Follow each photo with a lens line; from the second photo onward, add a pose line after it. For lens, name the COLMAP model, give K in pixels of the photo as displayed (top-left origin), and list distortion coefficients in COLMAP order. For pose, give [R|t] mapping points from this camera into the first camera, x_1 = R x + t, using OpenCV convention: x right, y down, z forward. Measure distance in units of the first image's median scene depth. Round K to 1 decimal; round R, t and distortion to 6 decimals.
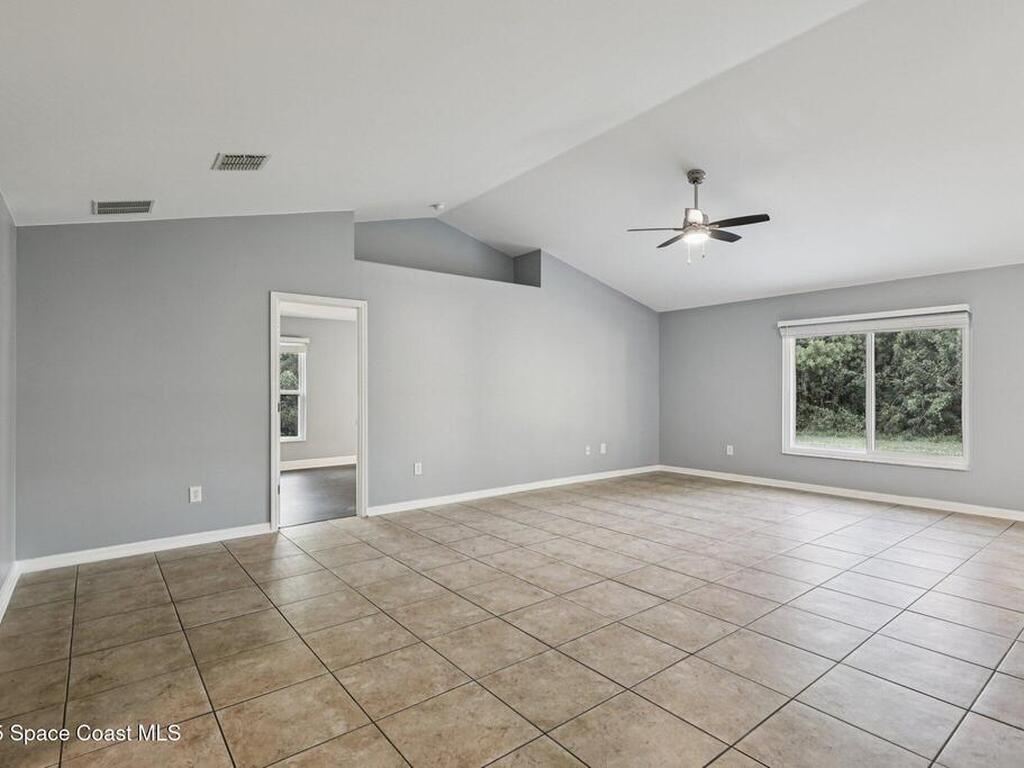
lens RADIAL K [[534.4, 0, 512.0], [0, 534.4, 384.0], [0, 0, 1]] dist [-0.003510, -0.000116]
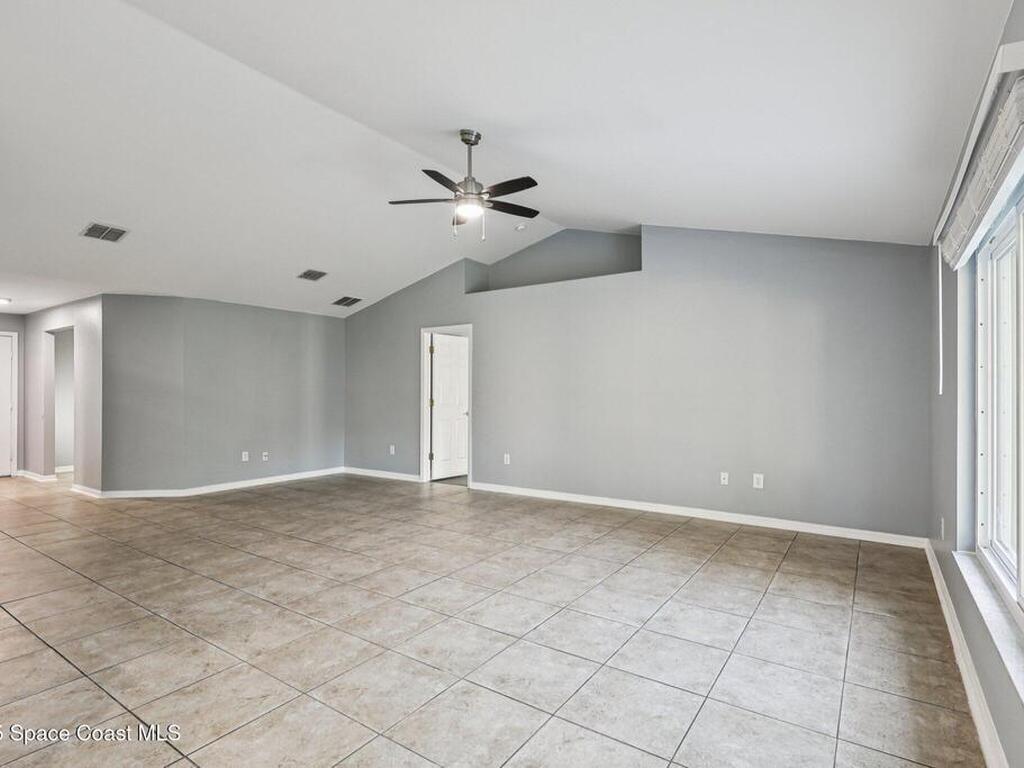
lens RADIAL K [[534.4, 0, 512.0], [0, 534.4, 384.0], [0, 0, 1]] dist [-0.003510, -0.000116]
pose [[0.294558, -0.008324, -0.955597, 1.133069], [0.007690, 0.999950, -0.006340, 0.001553], [0.955603, -0.005481, 0.294608, 0.798402]]
